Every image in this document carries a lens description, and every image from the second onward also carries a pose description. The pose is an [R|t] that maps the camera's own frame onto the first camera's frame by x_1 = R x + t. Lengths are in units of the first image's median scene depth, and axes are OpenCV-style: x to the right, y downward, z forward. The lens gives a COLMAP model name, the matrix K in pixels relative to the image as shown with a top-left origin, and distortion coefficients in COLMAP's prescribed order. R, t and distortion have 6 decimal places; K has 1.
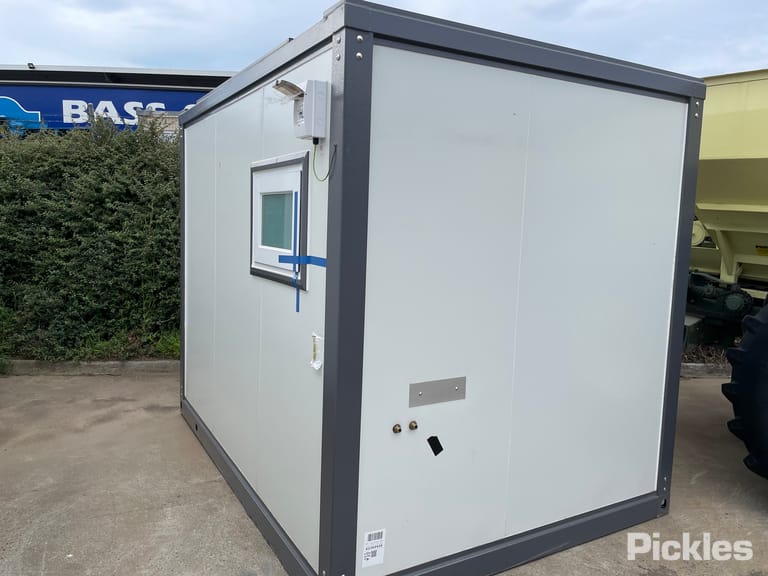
lens RADIAL K [[588.0, 0, 382.1], [0, 588.0, 285.5], [0, 0, 1]] dist [0.065295, 0.000456]
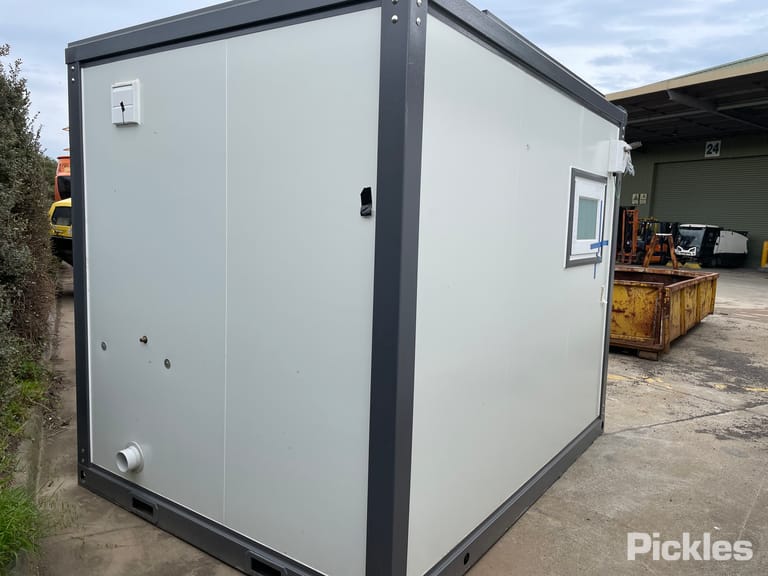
lens RADIAL K [[588.0, 0, 382.3], [0, 588.0, 288.2], [0, 0, 1]] dist [0.065295, 0.000456]
pose [[-0.429333, -0.141307, 0.892023, -1.077884], [0.059500, 0.981113, 0.184057, -0.208214], [-0.901184, 0.132097, -0.412817, 1.783461]]
